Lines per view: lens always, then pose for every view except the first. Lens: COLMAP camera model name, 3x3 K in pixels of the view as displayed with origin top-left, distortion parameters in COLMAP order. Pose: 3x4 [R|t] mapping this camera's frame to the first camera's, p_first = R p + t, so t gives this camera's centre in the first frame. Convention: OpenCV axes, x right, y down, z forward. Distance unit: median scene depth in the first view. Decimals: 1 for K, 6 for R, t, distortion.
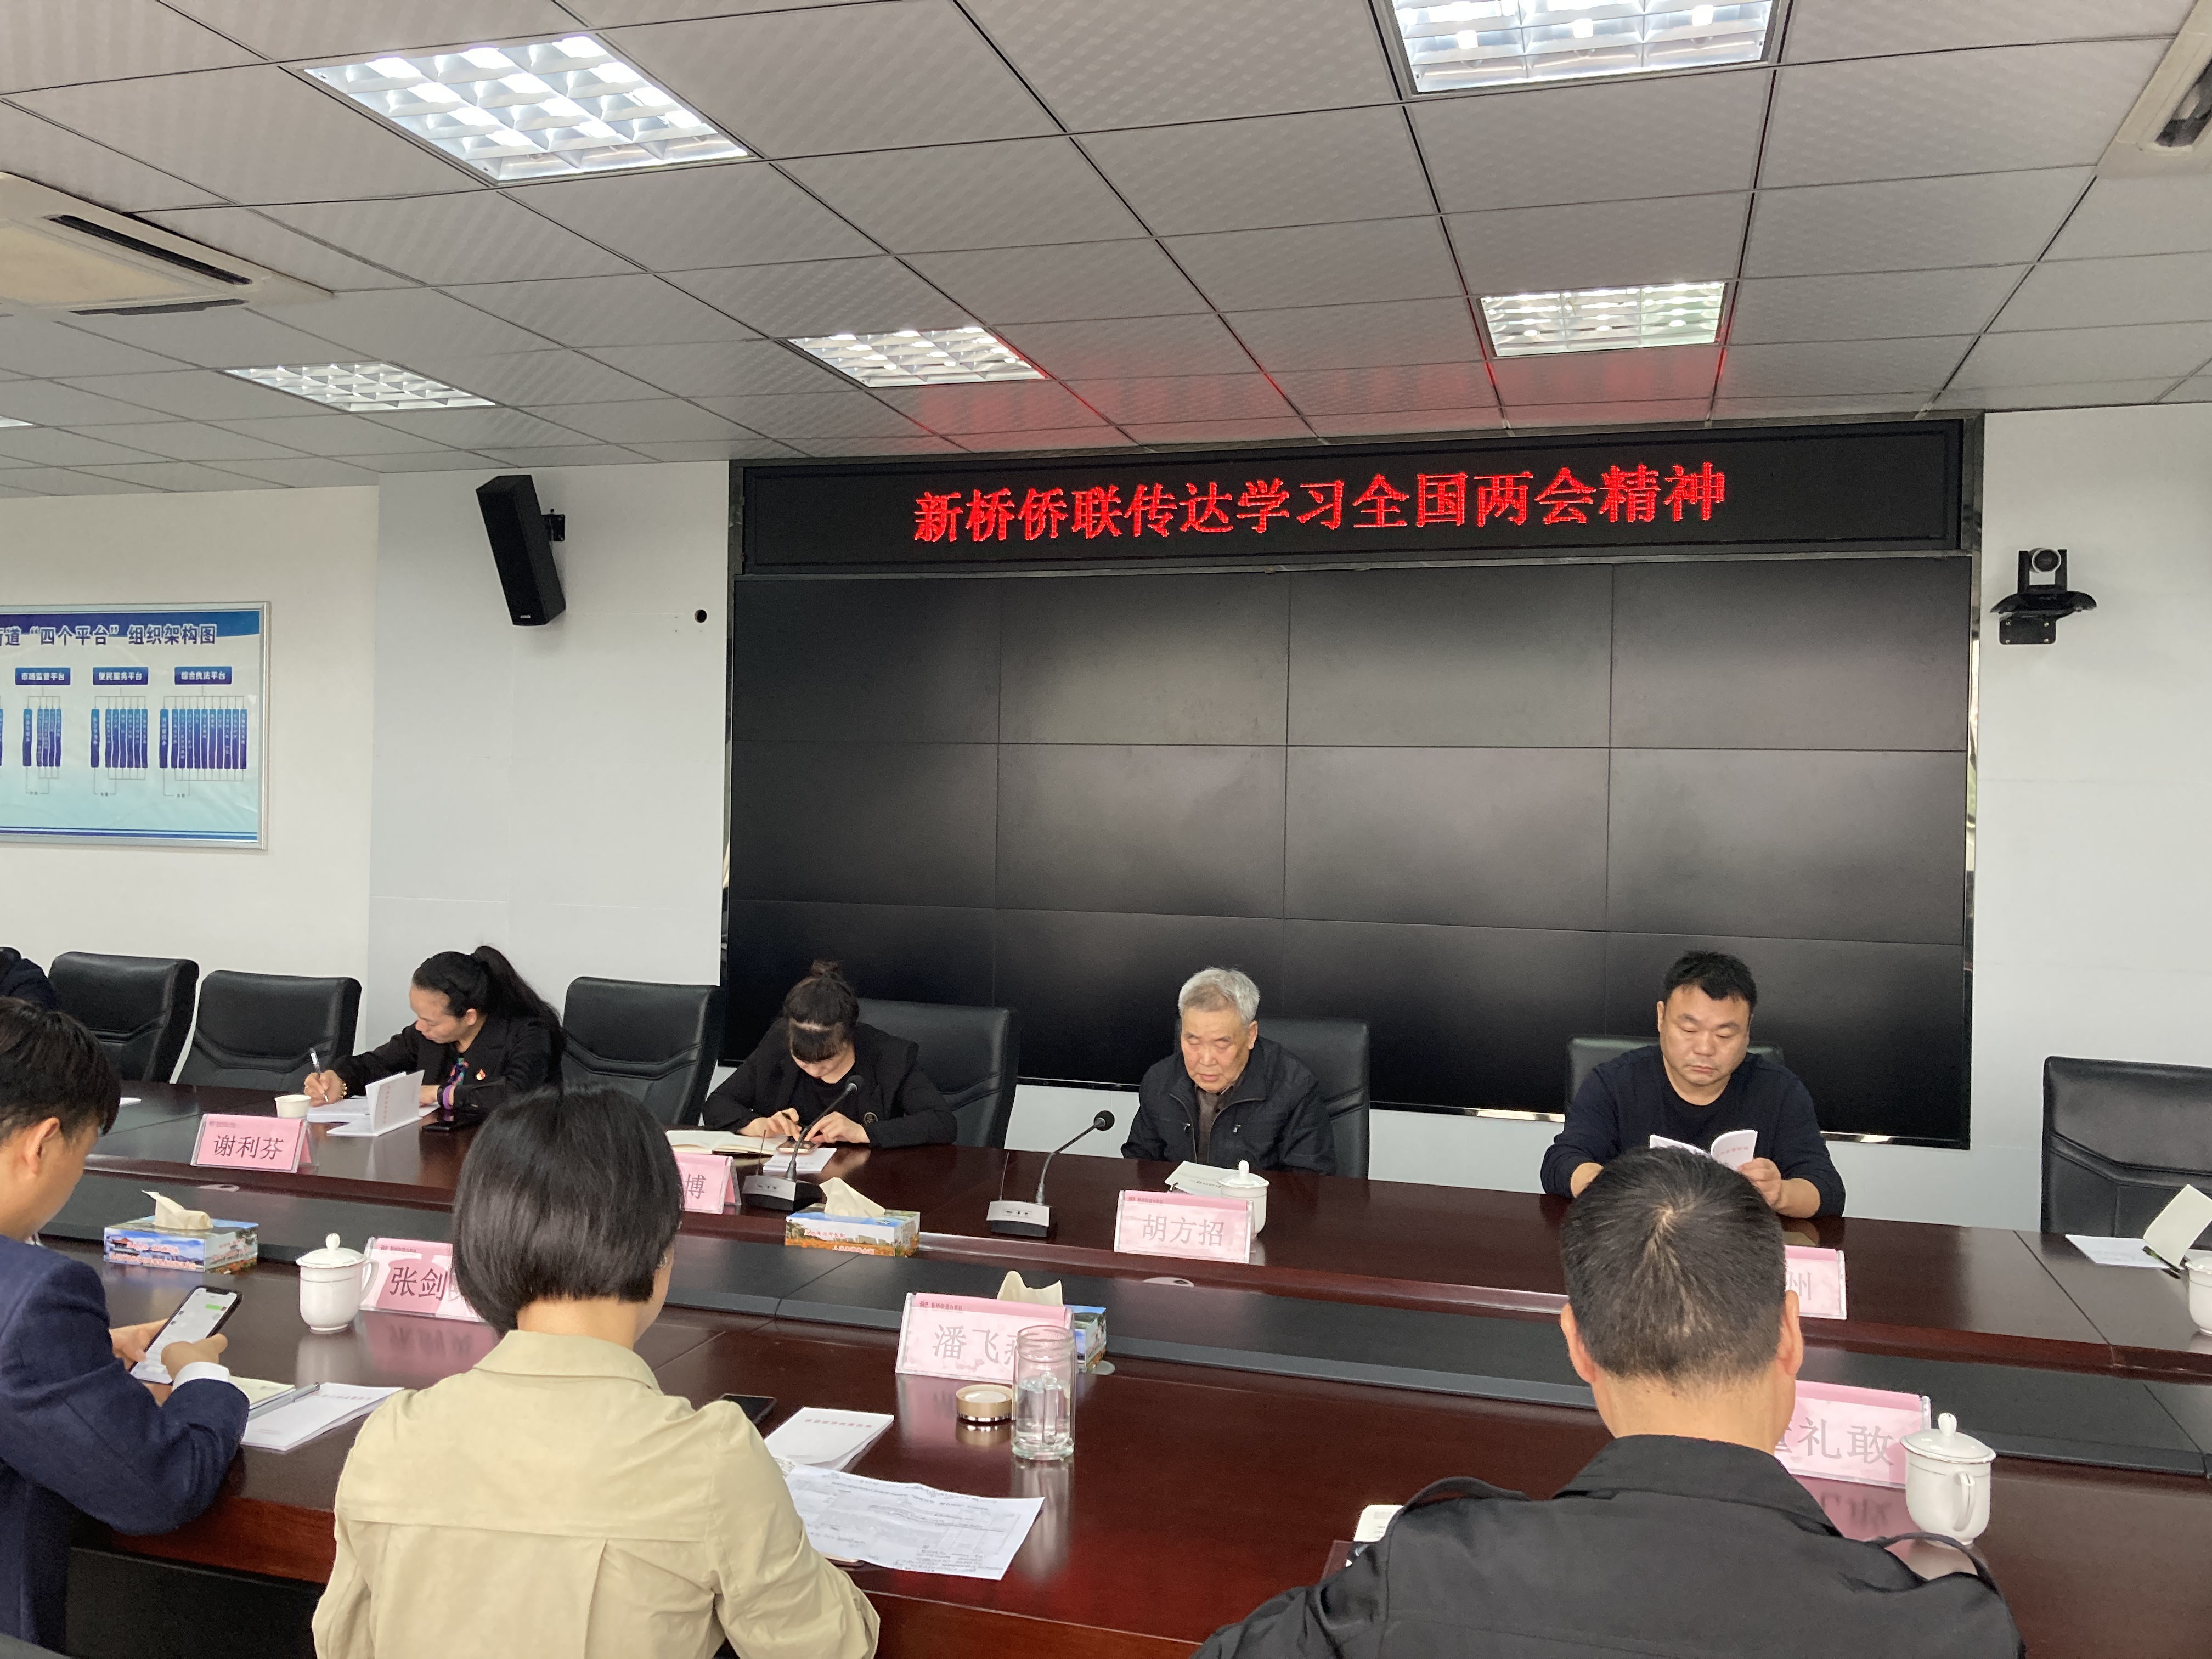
lens RADIAL K [[1773.4, 0, 1110.9], [0, 1773.4, 826.7], [0, 0, 1]] dist [0.034852, -0.007710]
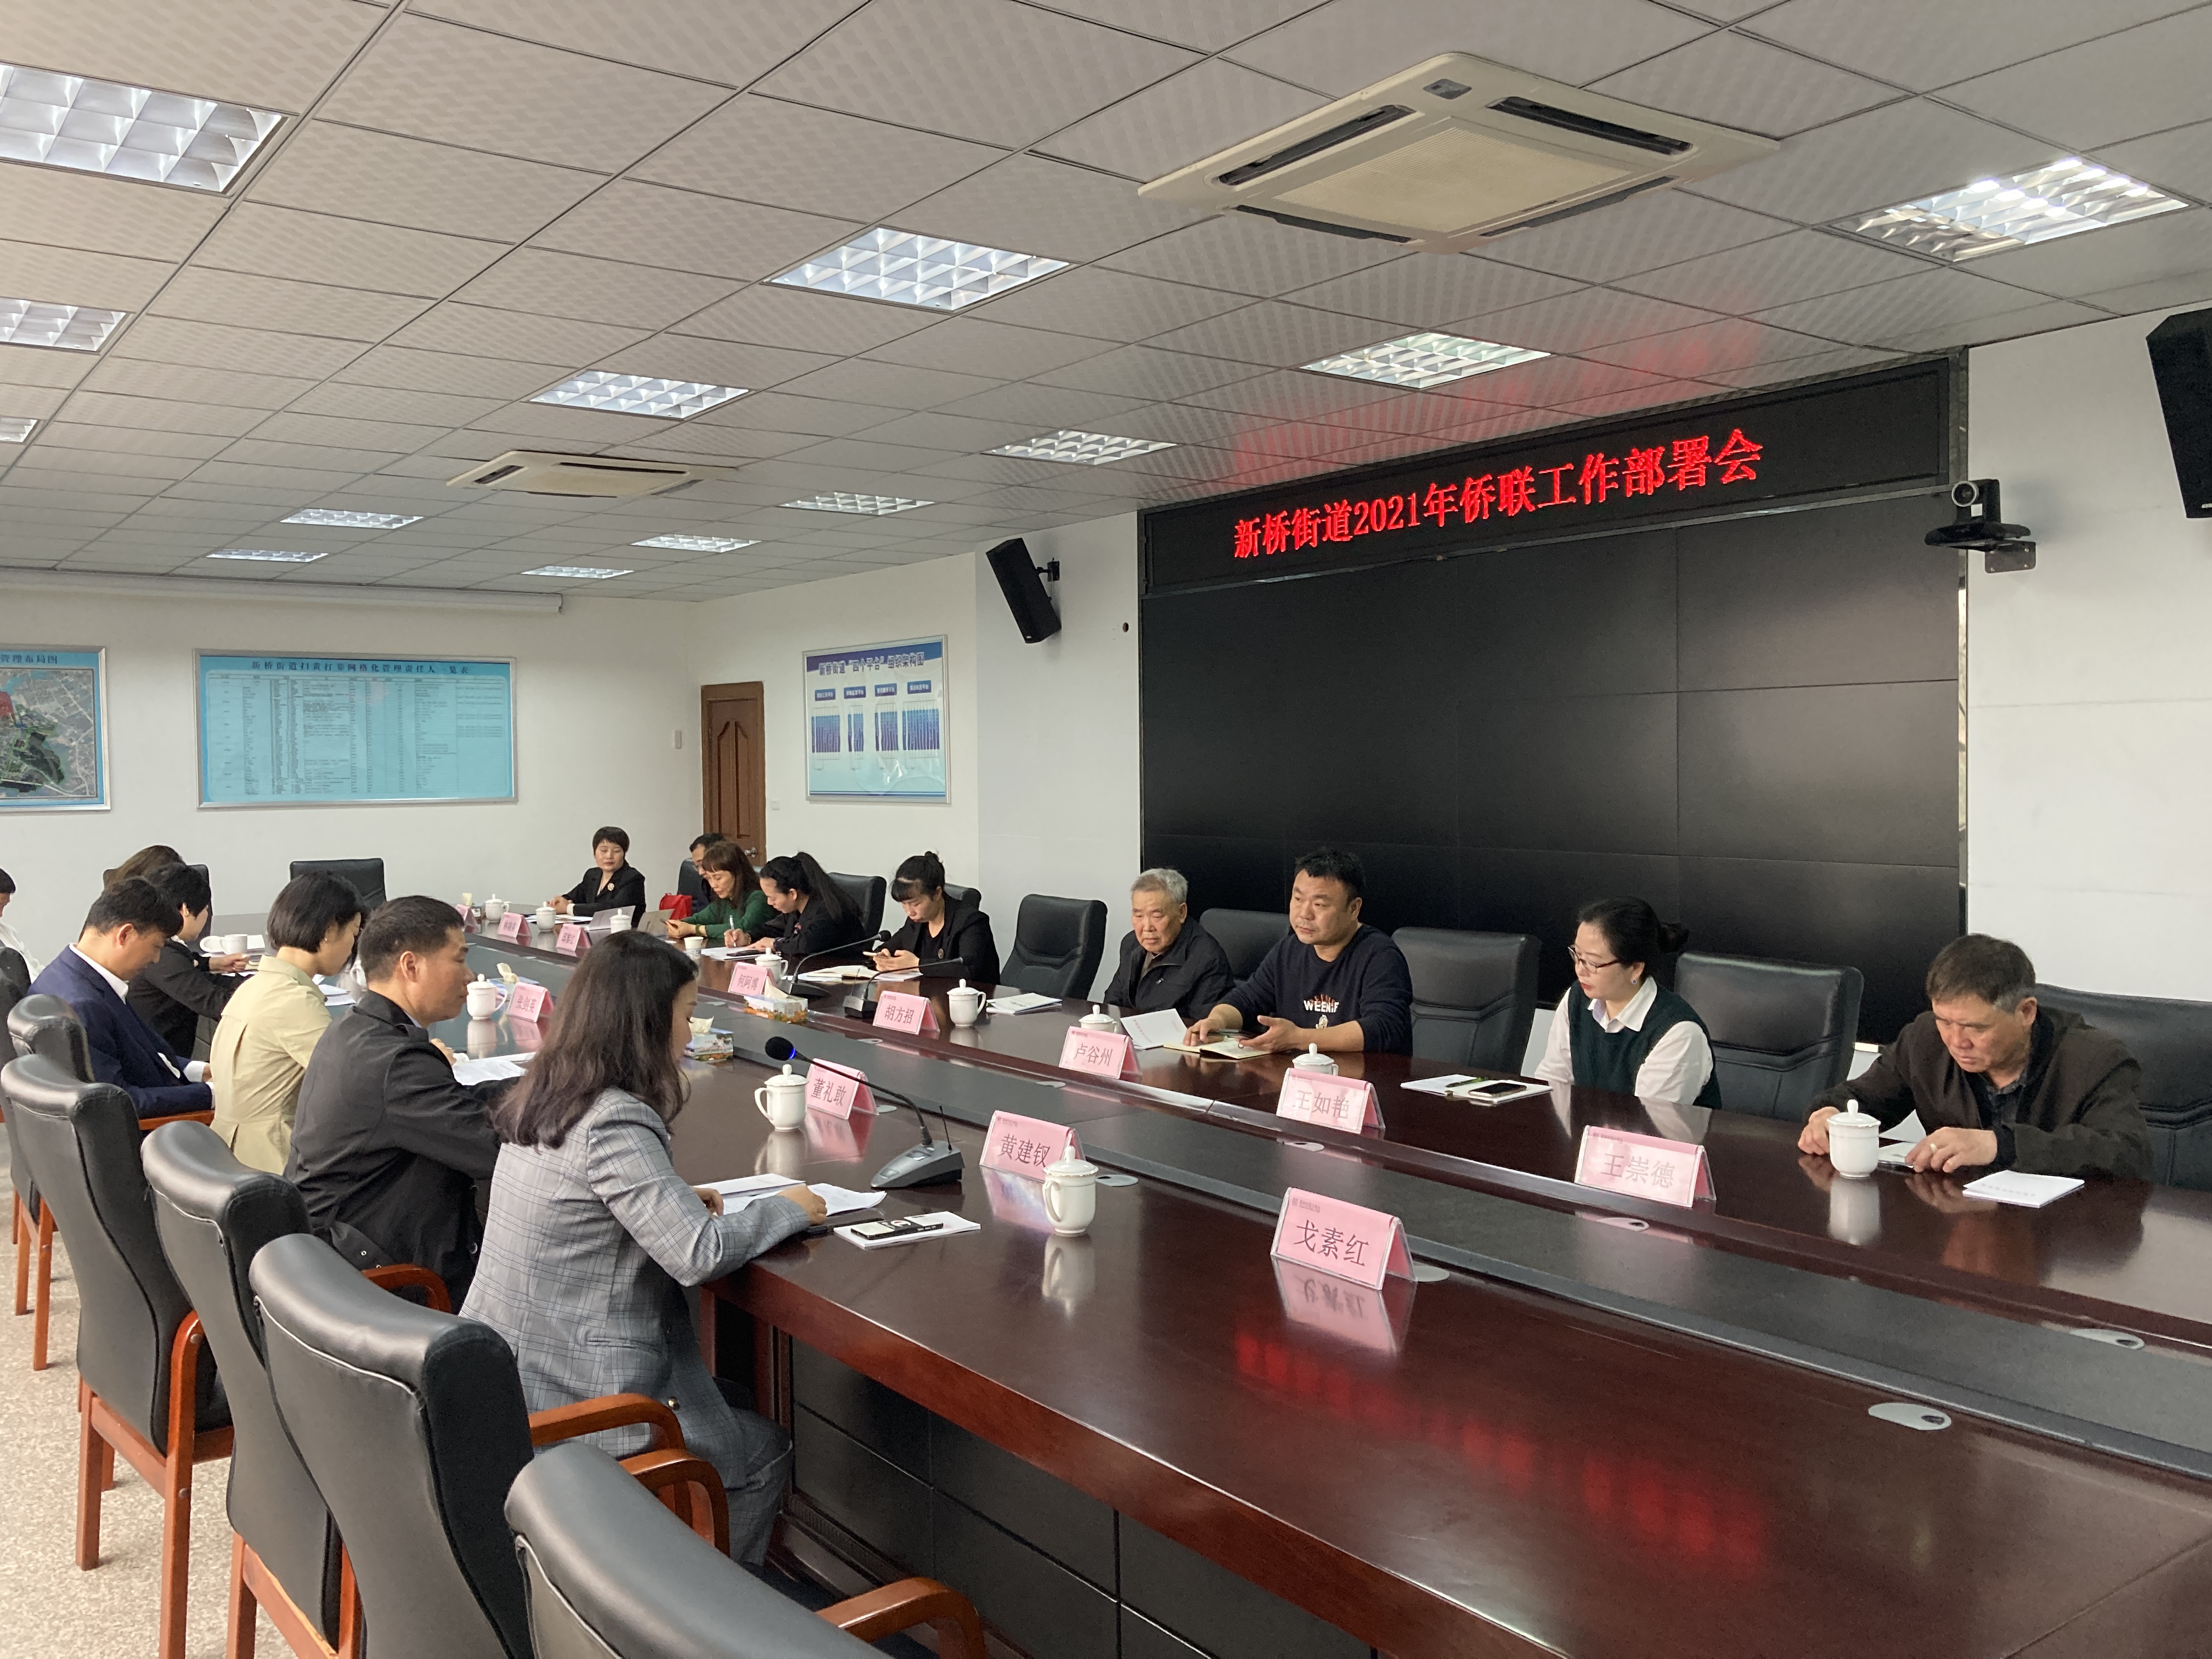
lens RADIAL K [[1841.4, 0, 1110.2], [0, 1841.4, 825.2], [0, 0, 1]] dist [0.051709, -0.046339]
pose [[0.790416, -0.010563, -0.612479, 0.545049], [0.030484, 0.999291, 0.022107, -0.000703], [0.611811, -0.036145, 0.790178, -0.095394]]
